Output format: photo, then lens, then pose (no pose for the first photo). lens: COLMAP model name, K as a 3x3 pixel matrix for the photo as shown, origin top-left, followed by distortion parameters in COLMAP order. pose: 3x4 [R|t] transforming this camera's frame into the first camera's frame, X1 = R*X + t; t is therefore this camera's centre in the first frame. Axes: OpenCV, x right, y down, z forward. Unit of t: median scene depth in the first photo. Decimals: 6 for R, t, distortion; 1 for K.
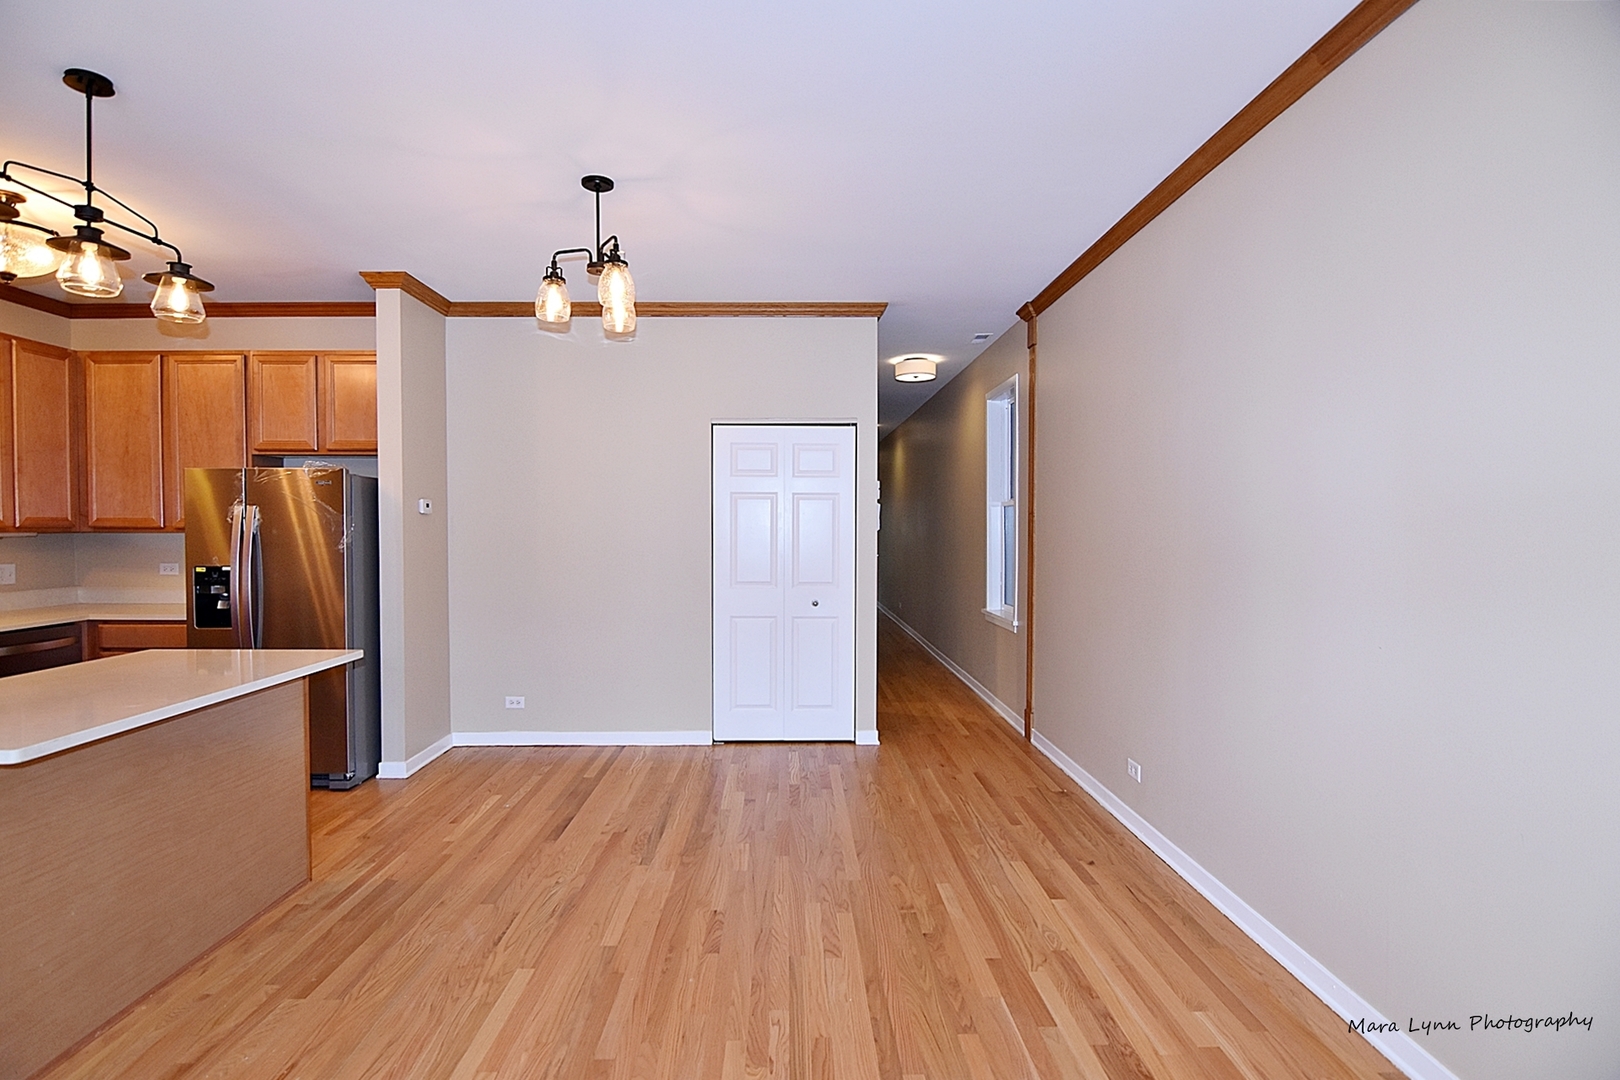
lens RADIAL K [[788.1, 0, 794.5], [0, 788.1, 547.6], [0, 0, 1]] dist [-0.005088, -0.009937]
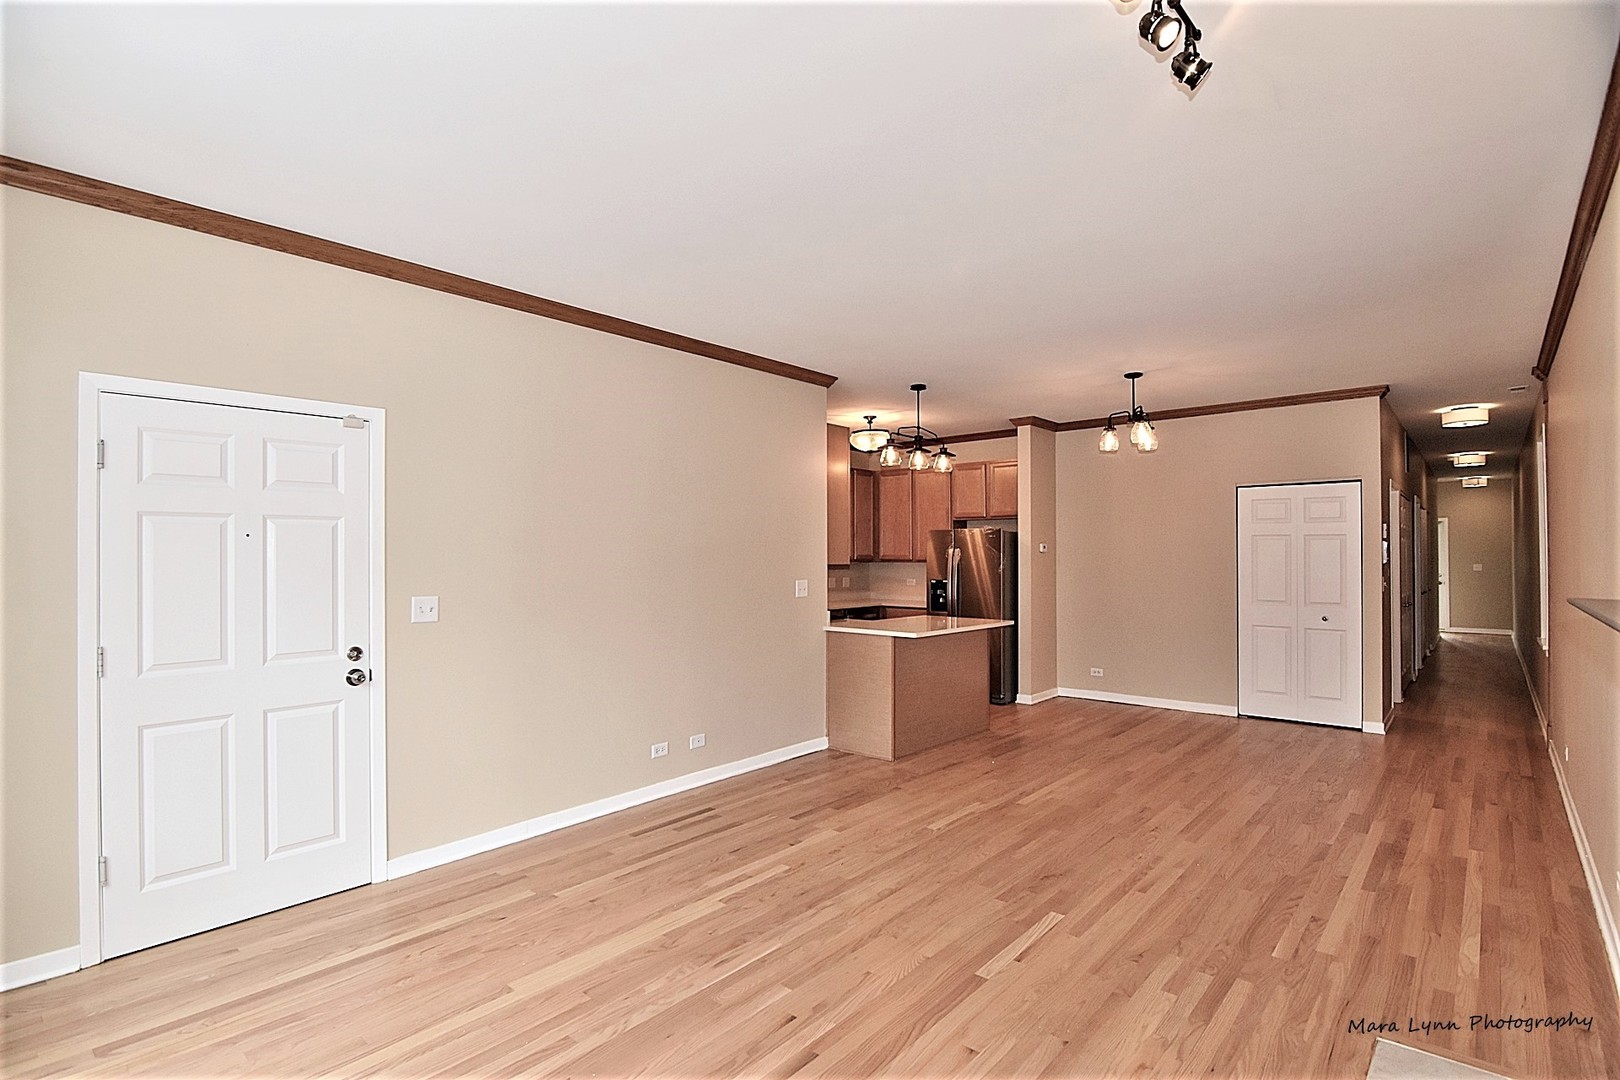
lens RADIAL K [[788.1, 0, 791.0], [0, 788.1, 545.9], [0, 0, 1]] dist [-0.005088, -0.009937]
pose [[0.735714, -0.009236, -0.677230, 0.314685], [-0.018136, 0.999280, -0.033329, 0.011219], [0.677050, 0.036803, 0.735016, -0.689778]]
